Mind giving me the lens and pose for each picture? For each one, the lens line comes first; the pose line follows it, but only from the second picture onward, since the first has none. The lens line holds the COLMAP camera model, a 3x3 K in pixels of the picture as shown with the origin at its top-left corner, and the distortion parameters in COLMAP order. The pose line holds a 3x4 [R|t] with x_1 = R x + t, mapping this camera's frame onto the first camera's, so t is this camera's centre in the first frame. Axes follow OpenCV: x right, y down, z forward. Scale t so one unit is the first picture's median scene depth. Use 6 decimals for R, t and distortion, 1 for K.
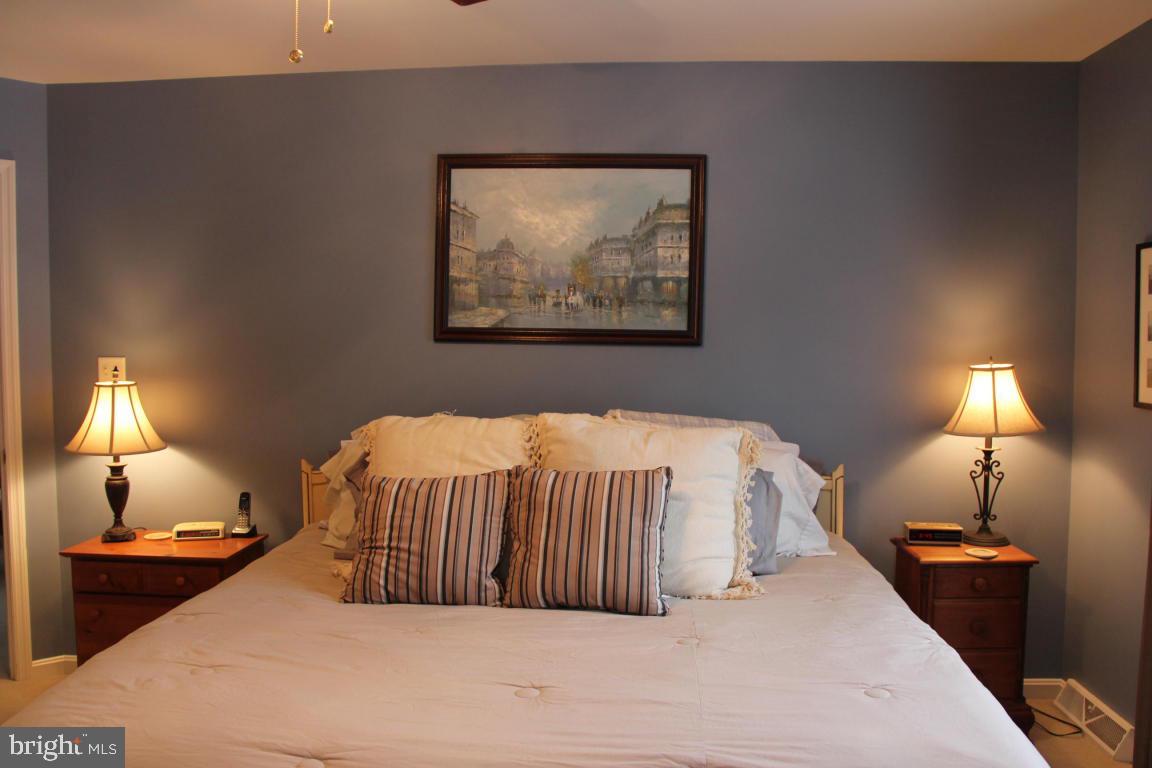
lens RADIAL K [[977.1, 0, 572.6], [0, 977.1, 388.5], [0, 0, 1]] dist [-0.172815, 0.128652]
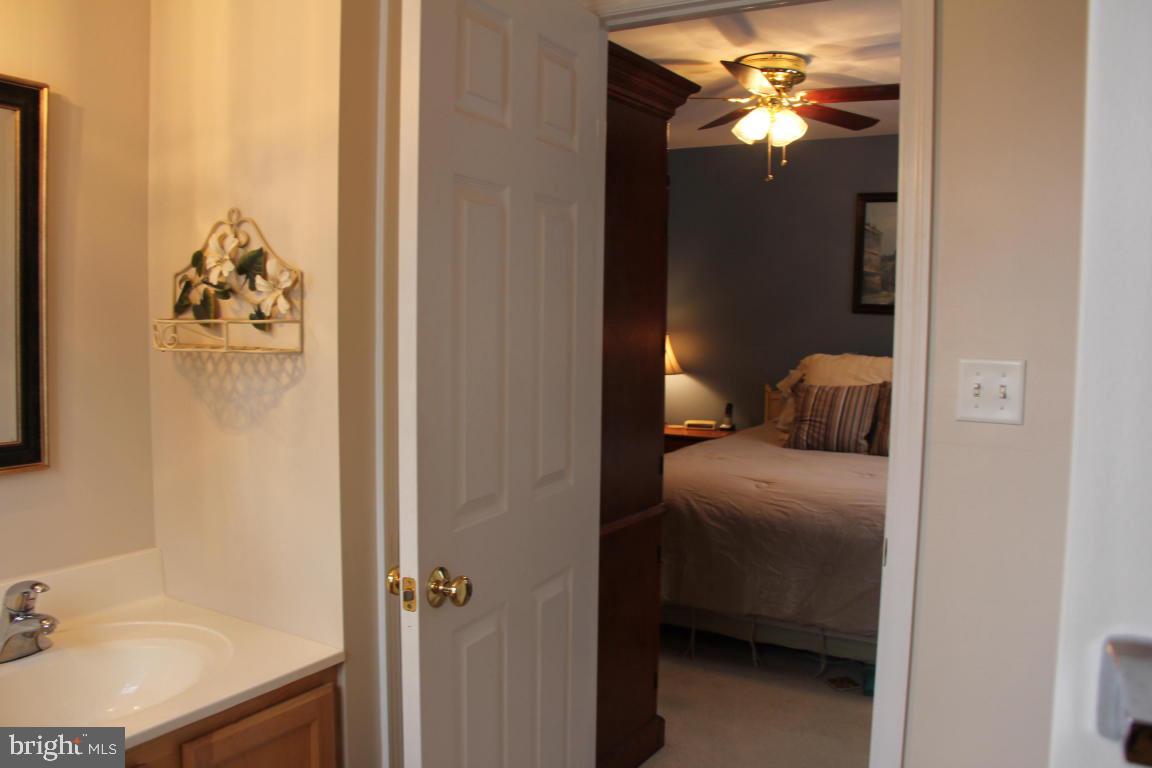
lens RADIAL K [[977.1, 0, 573.3], [0, 977.1, 383.4], [0, 0, 1]] dist [-0.172815, 0.128652]
pose [[0.891033, 0.050909, -0.451075, 0.228838], [-0.043387, 0.998693, 0.027009, 0.060282], [0.451861, -0.004495, 0.892077, -0.825416]]
